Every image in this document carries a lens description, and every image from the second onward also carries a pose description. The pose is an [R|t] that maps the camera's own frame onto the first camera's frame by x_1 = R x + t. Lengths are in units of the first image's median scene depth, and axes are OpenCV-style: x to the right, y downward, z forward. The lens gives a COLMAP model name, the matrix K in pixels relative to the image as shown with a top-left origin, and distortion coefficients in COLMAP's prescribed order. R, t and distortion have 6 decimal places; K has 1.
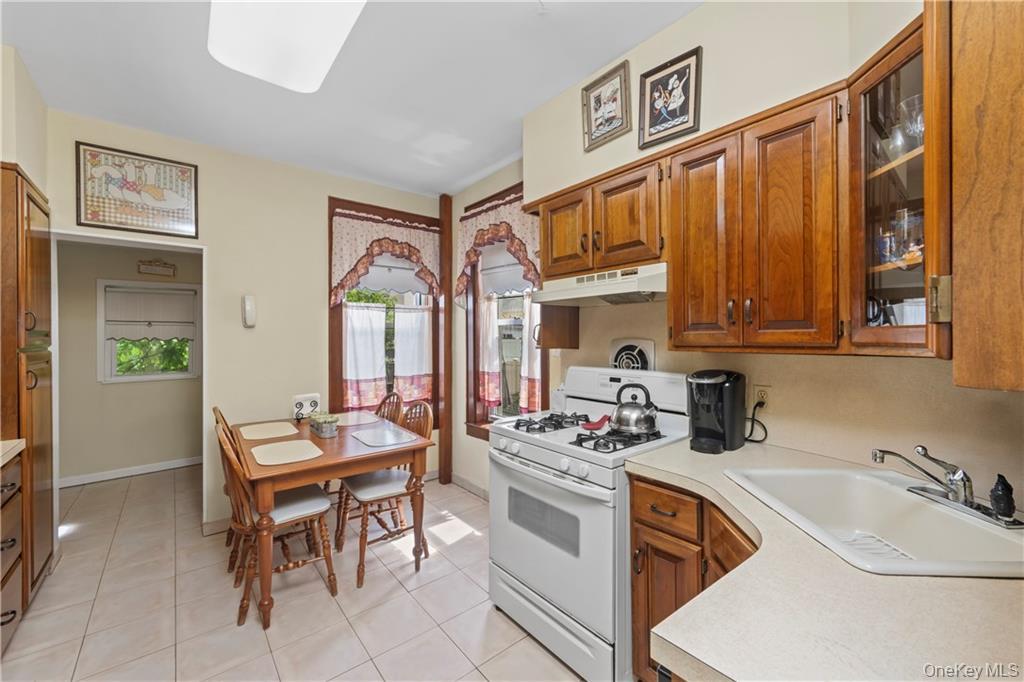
lens RADIAL K [[415.2, 0, 520.2], [0, 415.2, 341.1], [0, 0, 1]] dist [0.000376, -0.000289]
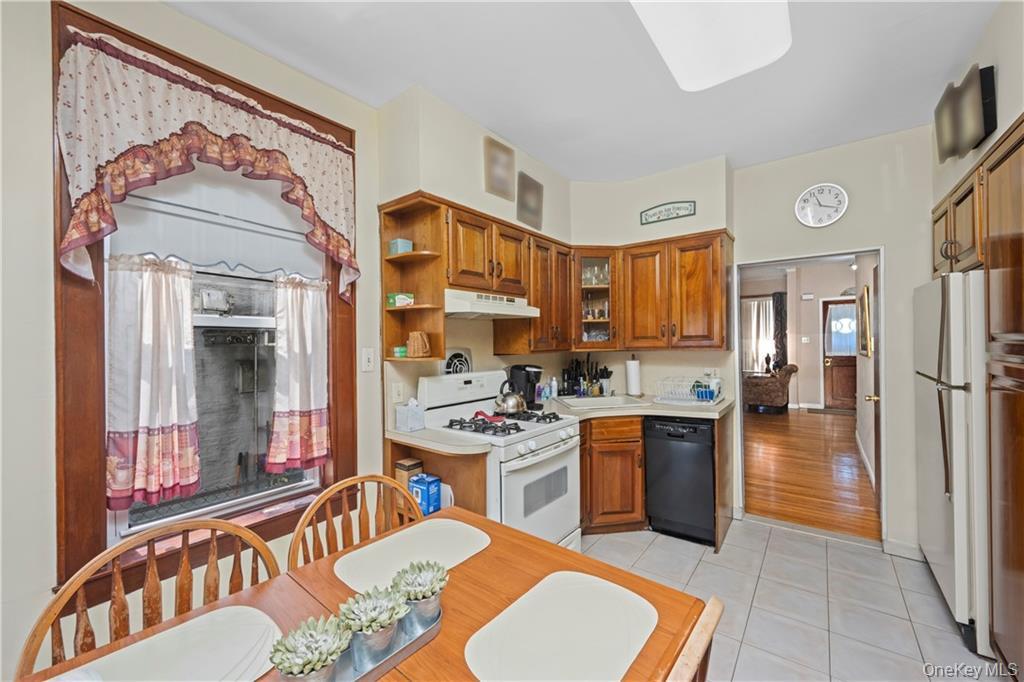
lens RADIAL K [[415.2, 0, 520.2], [0, 415.2, 341.1], [0, 0, 1]] dist [0.000376, -0.000289]
pose [[-0.228290, 0.010334, 0.973538, -1.010159], [0.012801, 0.999889, -0.007612, -0.014528], [-0.973509, 0.010725, -0.228397, 1.177600]]
